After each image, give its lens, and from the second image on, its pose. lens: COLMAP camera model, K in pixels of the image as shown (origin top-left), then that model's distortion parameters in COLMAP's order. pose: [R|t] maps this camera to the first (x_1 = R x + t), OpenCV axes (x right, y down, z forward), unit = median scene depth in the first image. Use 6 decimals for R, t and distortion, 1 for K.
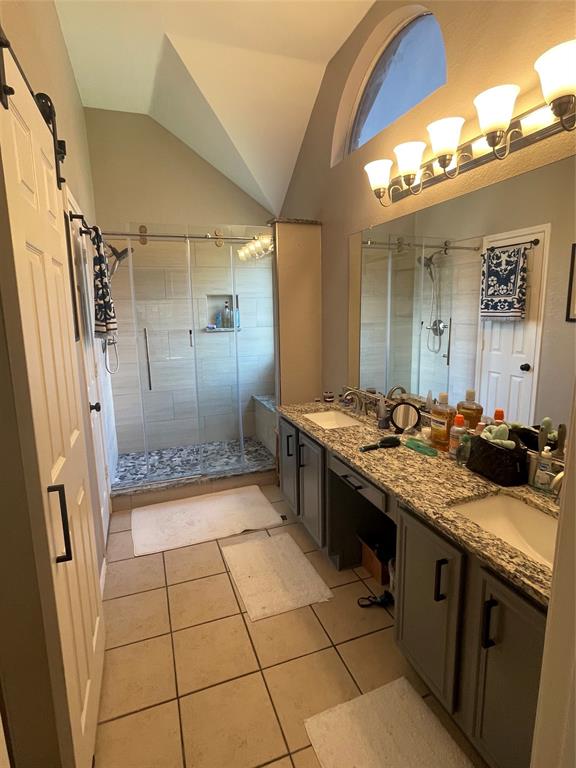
lens RADIAL K [[392.1, 0, 288.3], [0, 392.1, 381.5], [0, 0, 1]] dist [-0.008843, -0.000511]
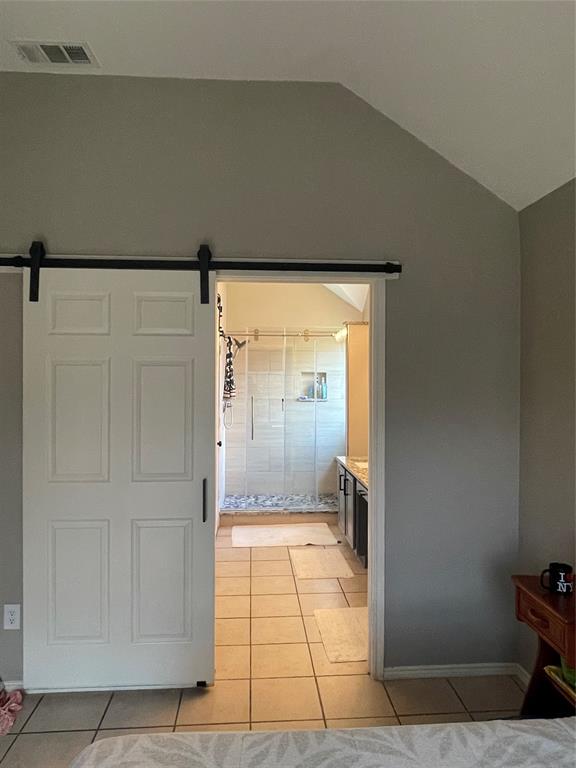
lens RADIAL K [[493.1, 0, 287.3], [0, 493.1, 383.2], [0, 0, 1]] dist [-0.000475, -0.000029]
pose [[0.958427, 0.024430, -0.284290, 0.248409], [-0.072864, 0.984250, -0.161066, 0.090639], [0.275878, 0.175084, 0.945112, -0.630036]]
